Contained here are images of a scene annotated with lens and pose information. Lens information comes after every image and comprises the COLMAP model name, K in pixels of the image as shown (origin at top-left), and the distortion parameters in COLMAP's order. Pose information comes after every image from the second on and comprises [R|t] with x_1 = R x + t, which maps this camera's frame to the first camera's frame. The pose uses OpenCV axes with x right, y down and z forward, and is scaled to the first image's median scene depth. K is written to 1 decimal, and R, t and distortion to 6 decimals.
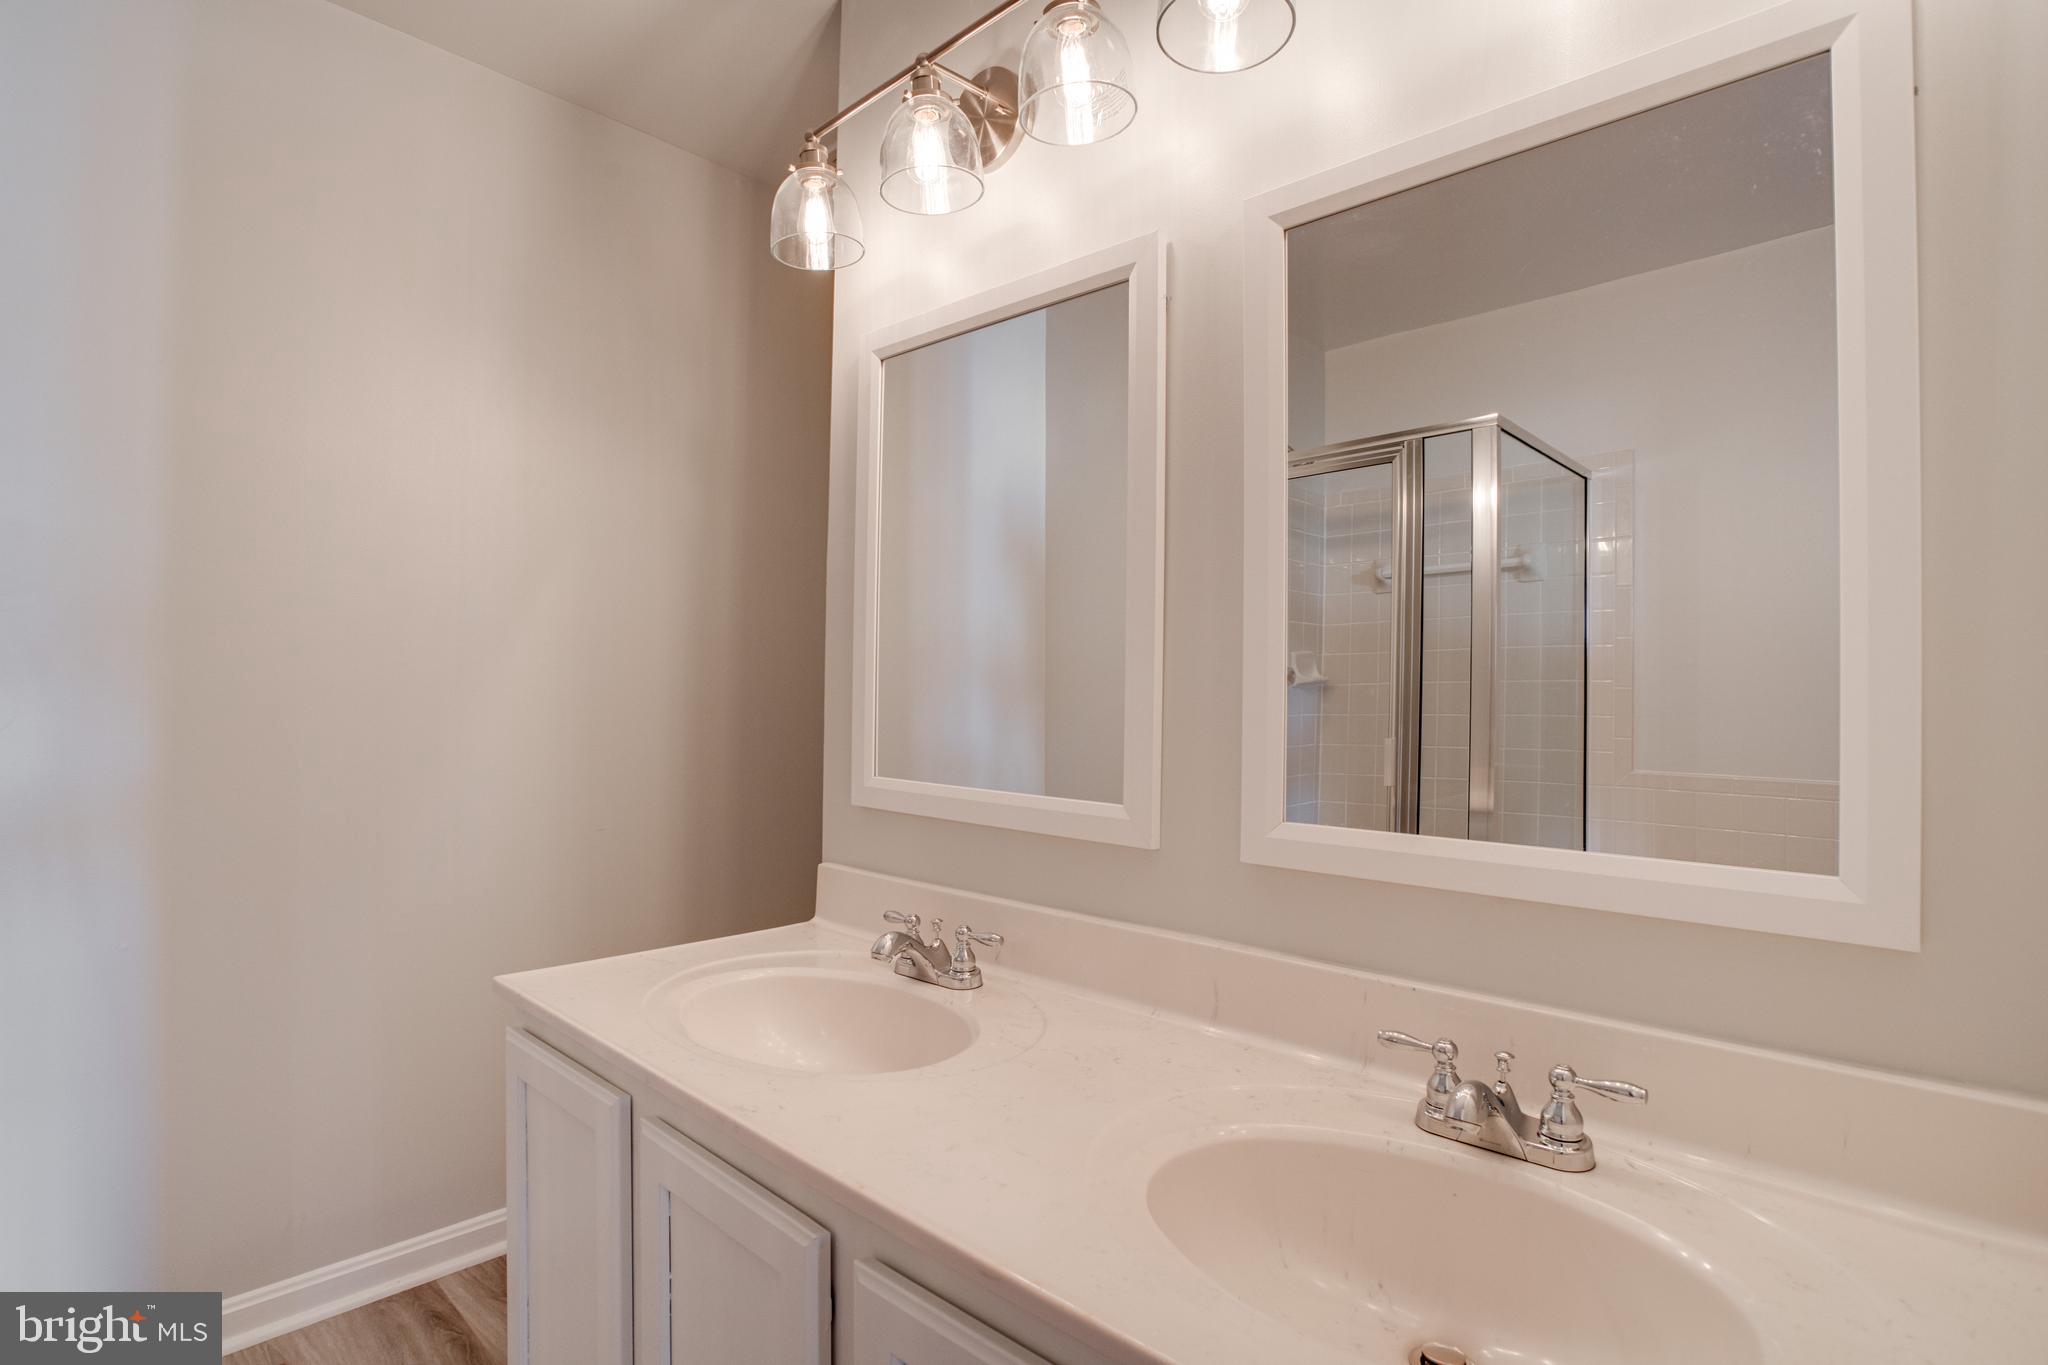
lens RADIAL K [[1000.1, 0, 1022.6], [0, 1000.1, 676.6], [0, 0, 1]] dist [-0.061246, 0.022178]
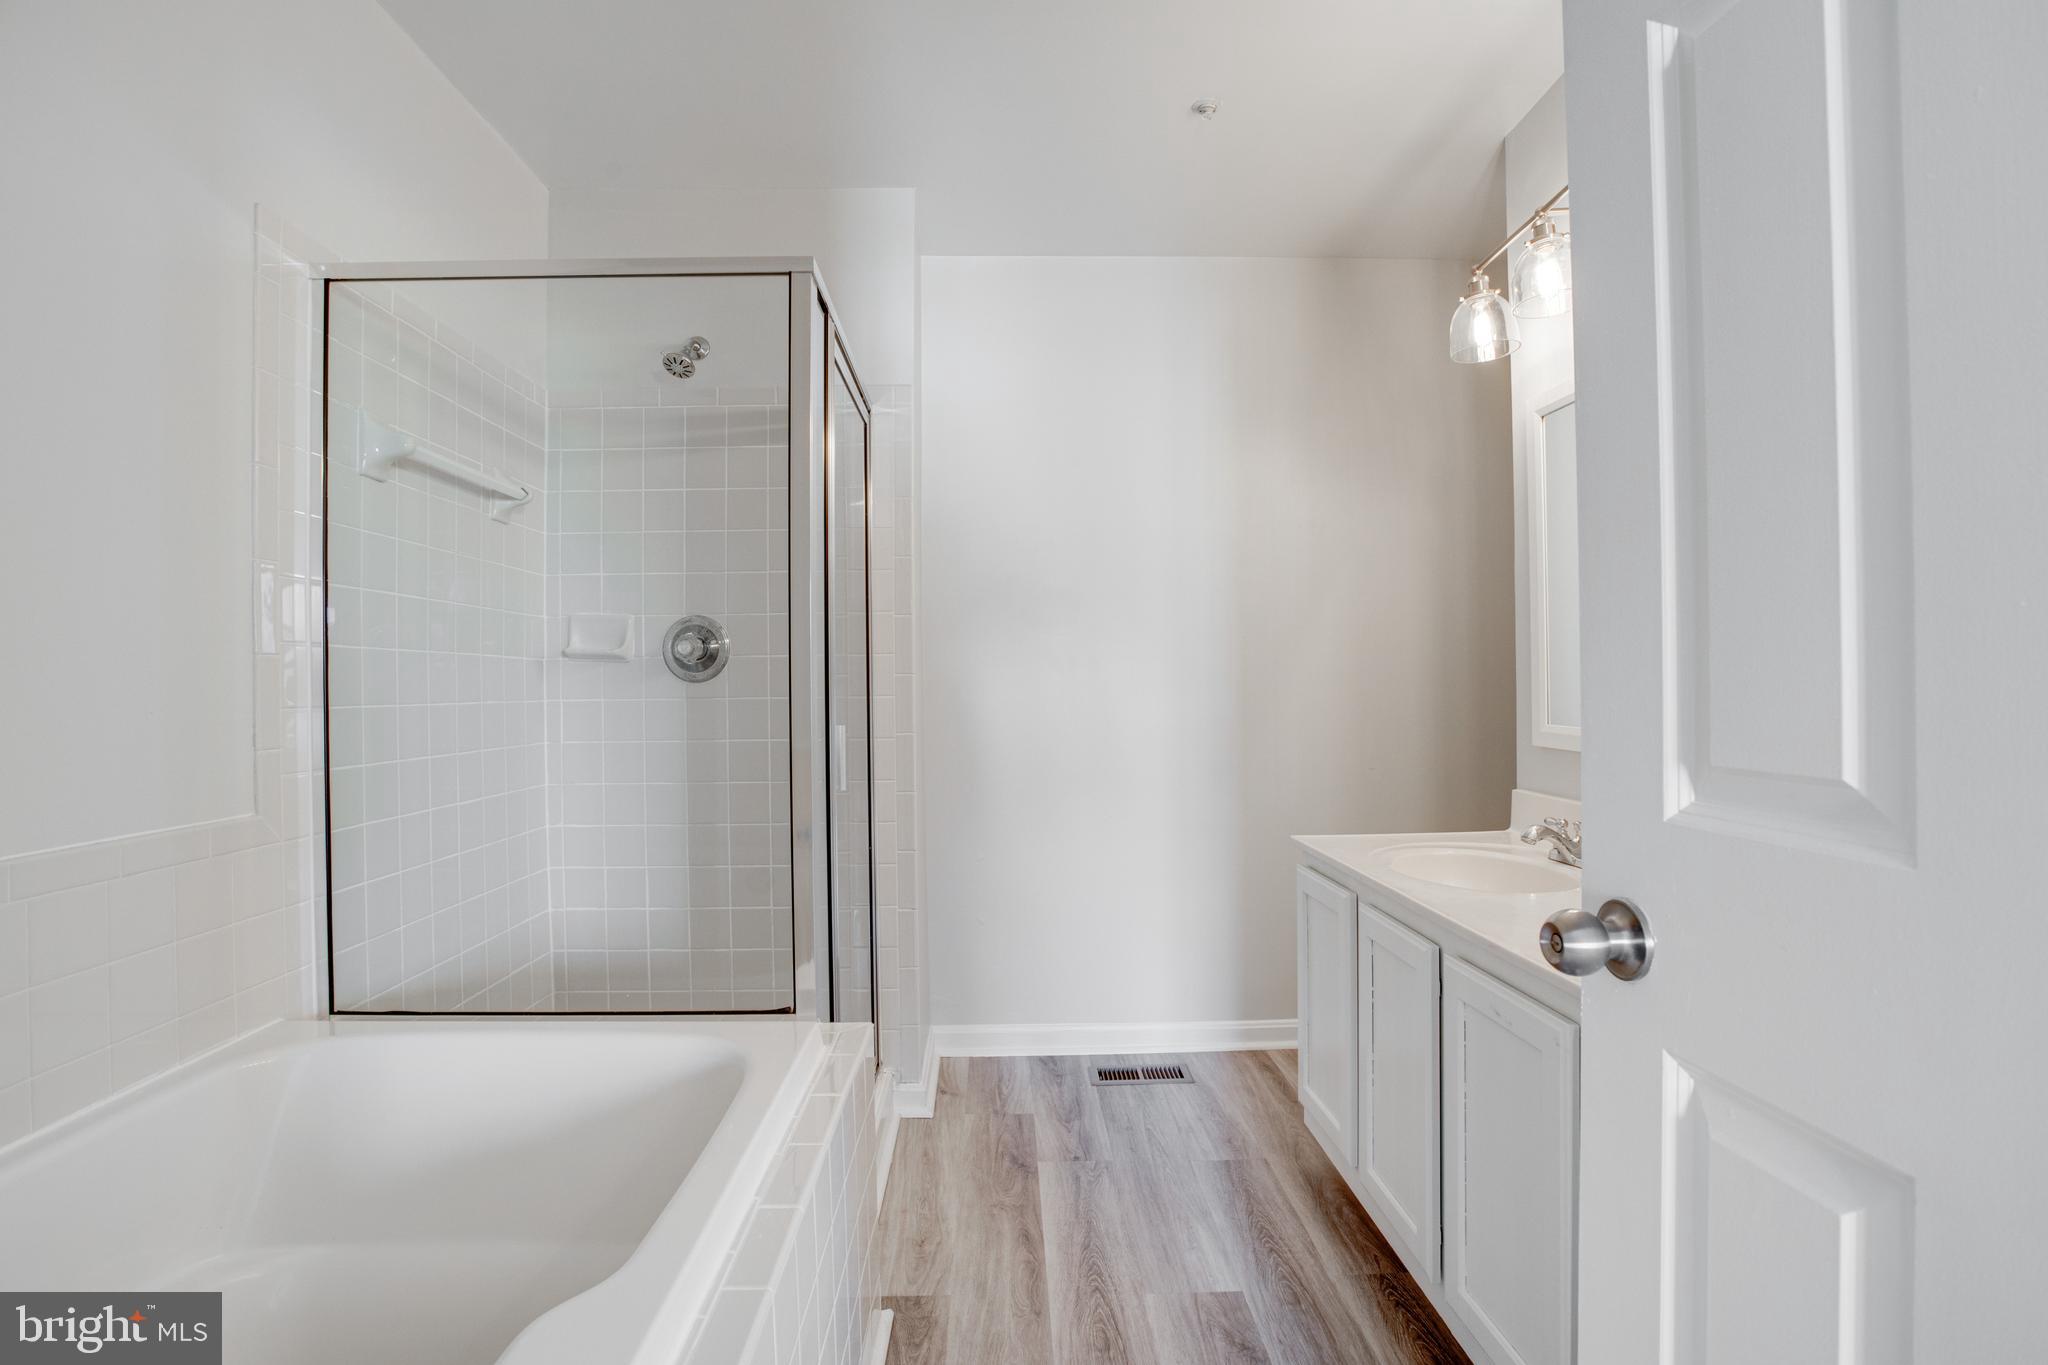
lens RADIAL K [[1000.1, 0, 1022.6], [0, 1000.1, 676.6], [0, 0, 1]] dist [-0.061246, 0.022178]
pose [[0.705802, -0.018589, -0.708165, 0.317340], [0.031078, 0.999506, 0.004738, 0.007494], [0.707727, -0.025353, 0.706031, -0.480765]]
